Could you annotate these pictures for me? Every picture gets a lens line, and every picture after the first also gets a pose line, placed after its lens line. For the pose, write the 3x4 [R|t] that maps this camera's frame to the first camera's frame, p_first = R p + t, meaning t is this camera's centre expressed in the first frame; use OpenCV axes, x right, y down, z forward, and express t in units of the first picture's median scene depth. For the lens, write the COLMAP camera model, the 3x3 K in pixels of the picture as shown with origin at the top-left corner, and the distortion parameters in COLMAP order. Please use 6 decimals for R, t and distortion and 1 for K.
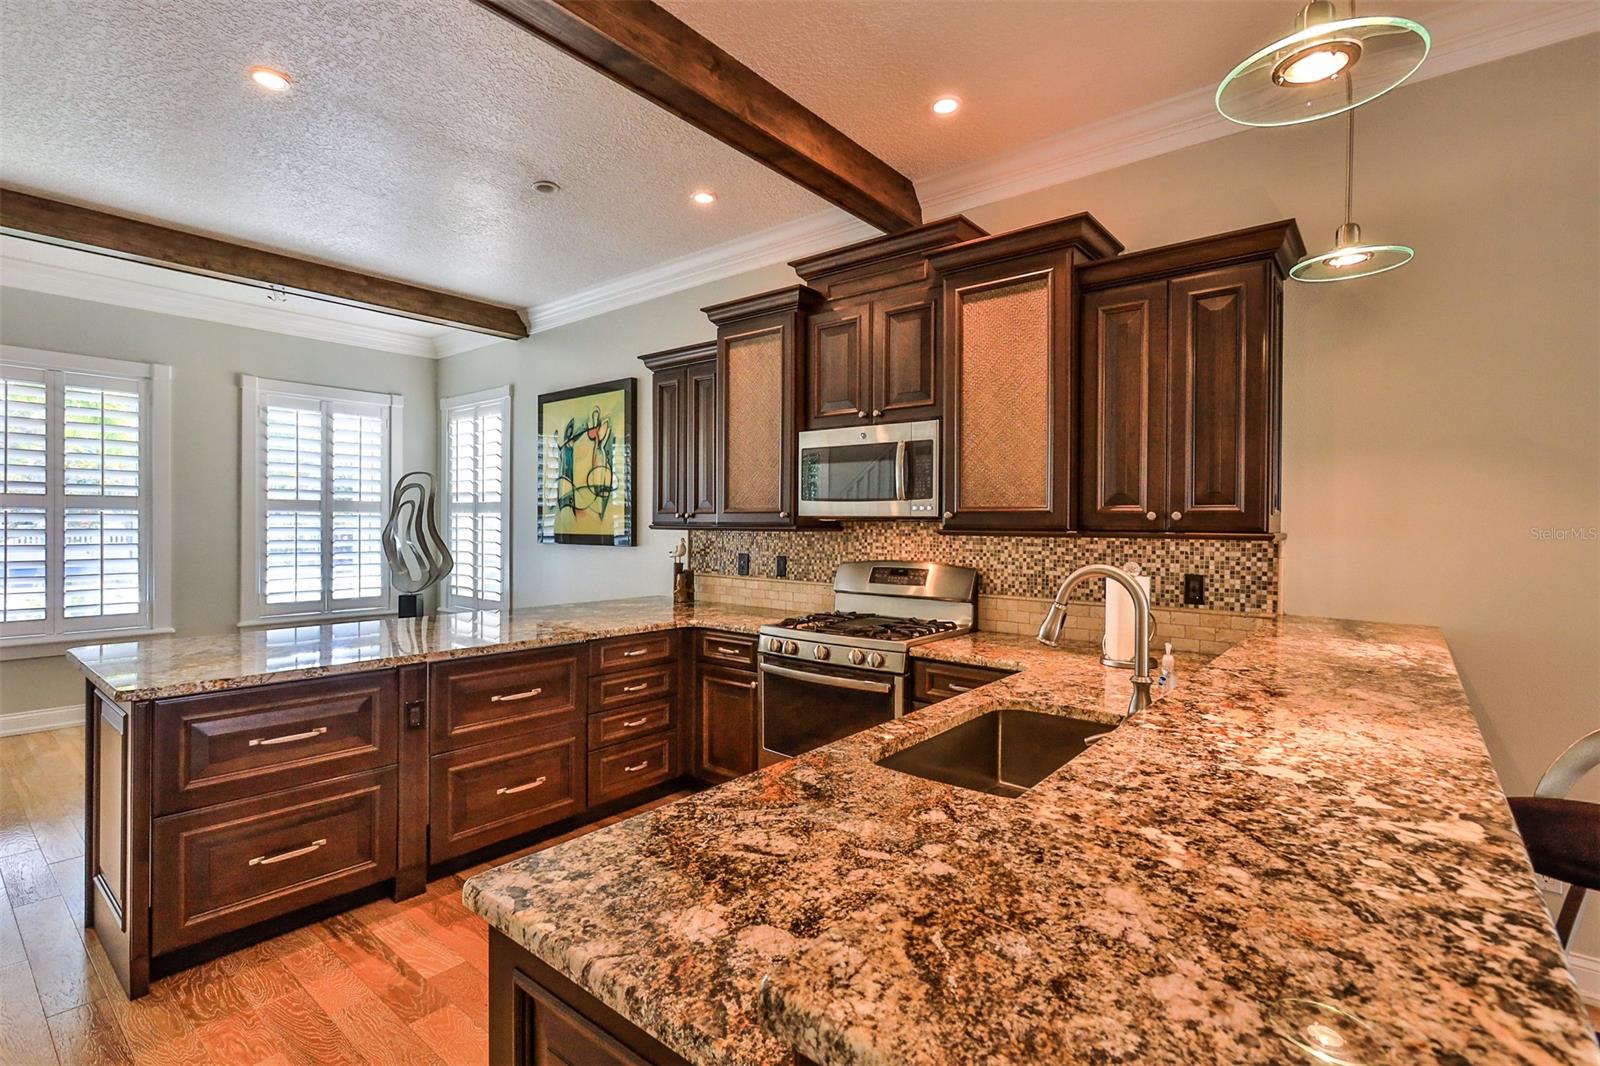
lens RADIAL K [[740.6, 0, 782.1], [0, 740.6, 526.6], [0, 0, 1]] dist [-0.000918, 0.000453]
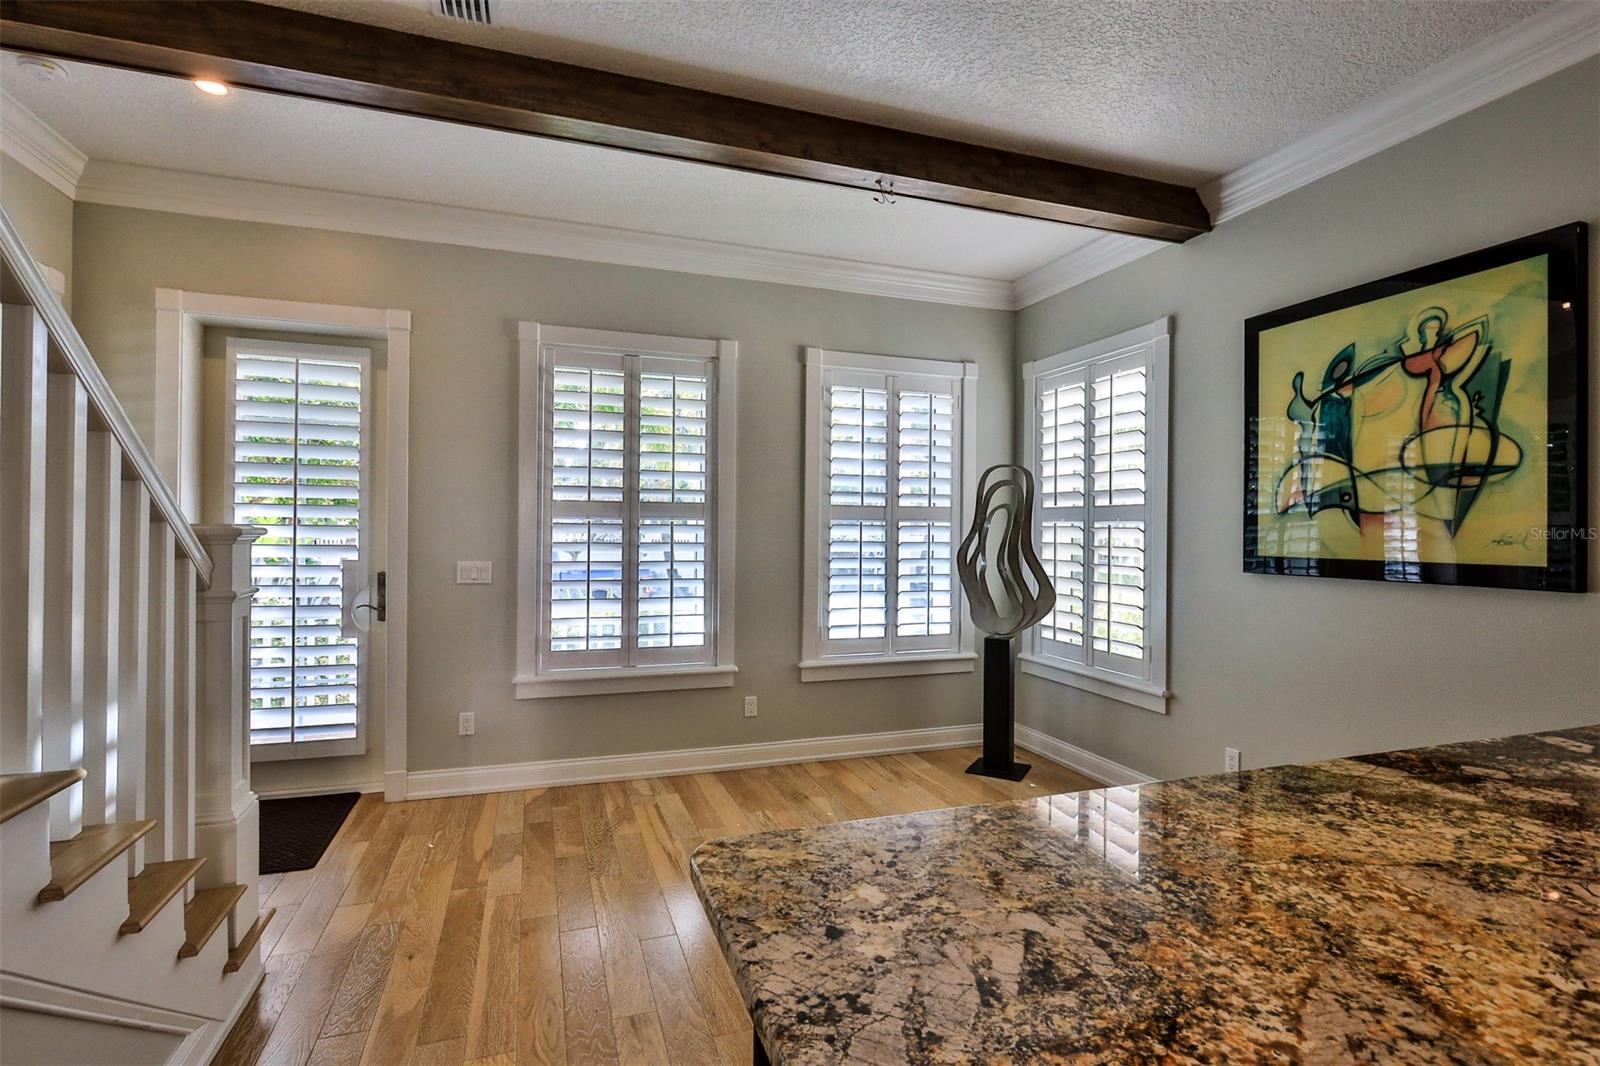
lens RADIAL K [[740.6, 0, 797.1], [0, 740.6, 531.8], [0, 0, 1]] dist [-0.000918, 0.000453]
pose [[0.861713, 0.002043, -0.507392, -0.370290], [-0.005462, 0.999971, -0.005249, -0.005293], [0.507367, 0.007295, 0.861699, 0.349520]]
